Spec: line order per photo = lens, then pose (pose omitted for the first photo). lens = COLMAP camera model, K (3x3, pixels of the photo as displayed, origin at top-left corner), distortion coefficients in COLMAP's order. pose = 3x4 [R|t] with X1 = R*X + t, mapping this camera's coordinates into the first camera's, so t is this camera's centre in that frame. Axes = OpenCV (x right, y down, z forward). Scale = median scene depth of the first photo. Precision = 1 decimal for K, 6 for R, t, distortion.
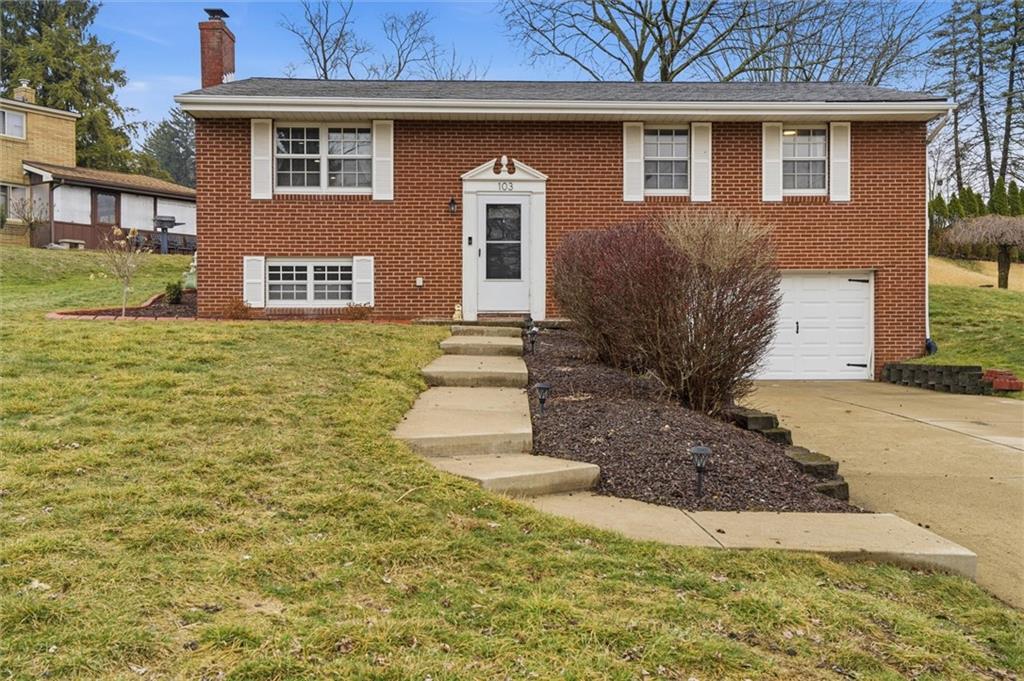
lens RADIAL K [[955.1, 0, 512.0], [0, 955.1, 340.5], [0, 0, 1]] dist [0.001902, 0.160444]
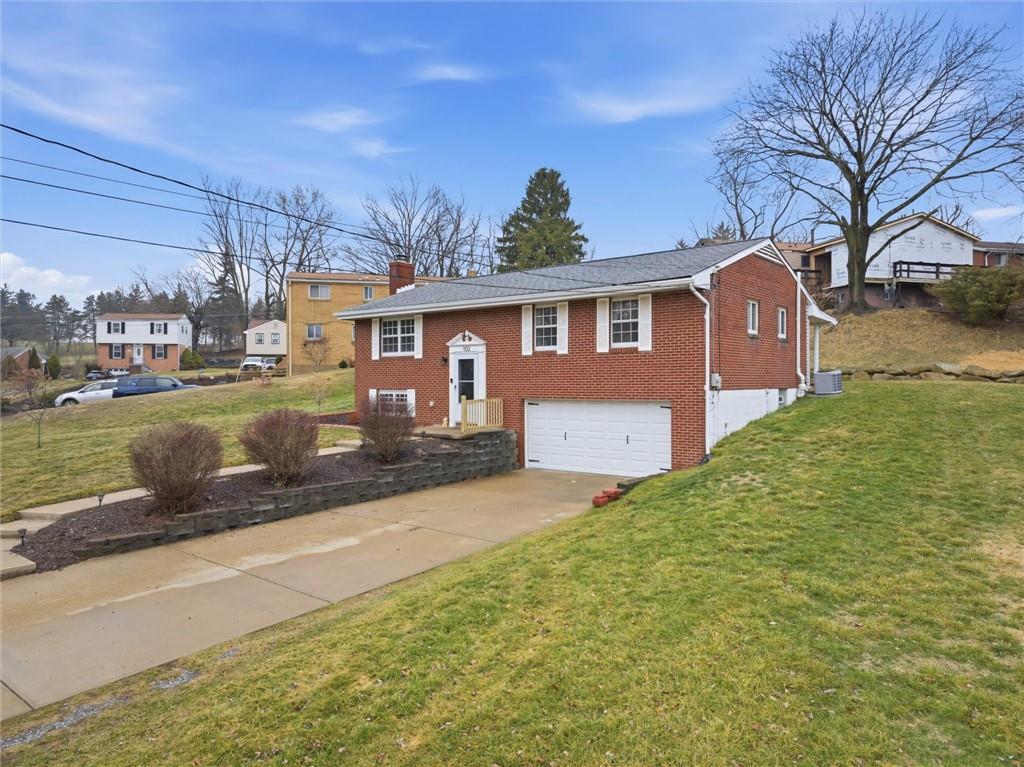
lens RADIAL K [[685.1, 0, 512.3], [0, 685.1, 377.0], [0, 0, 1]] dist [0.000825, -0.002380]
pose [[0.760439, -0.005878, -0.649383, 0.844590], [0.003416, 0.999981, -0.005051, -0.103938], [0.649401, 0.001623, 0.760444, 0.123392]]
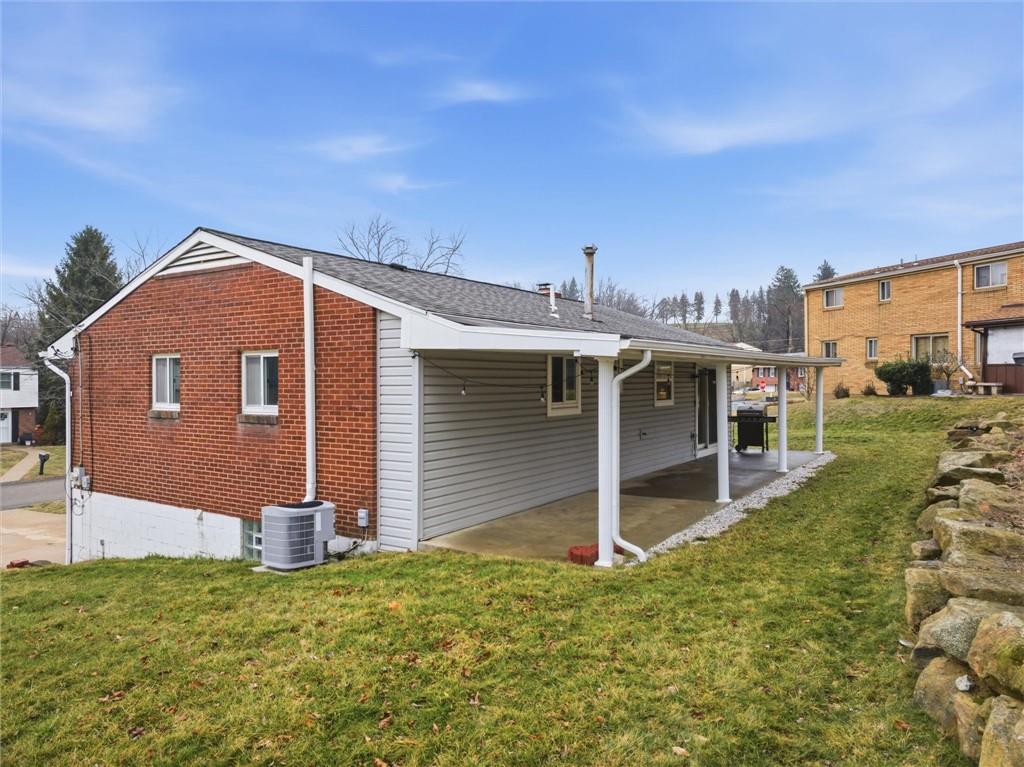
lens RADIAL K [[685.1, 0, 512.3], [0, 685.1, 377.0], [0, 0, 1]] dist [0.000825, -0.002380]
pose [[-0.578631, 0.000115, -0.815590, 0.762218], [0.004971, 0.999982, -0.003387, -0.204683], [0.815575, -0.006014, -0.578621, 1.863758]]
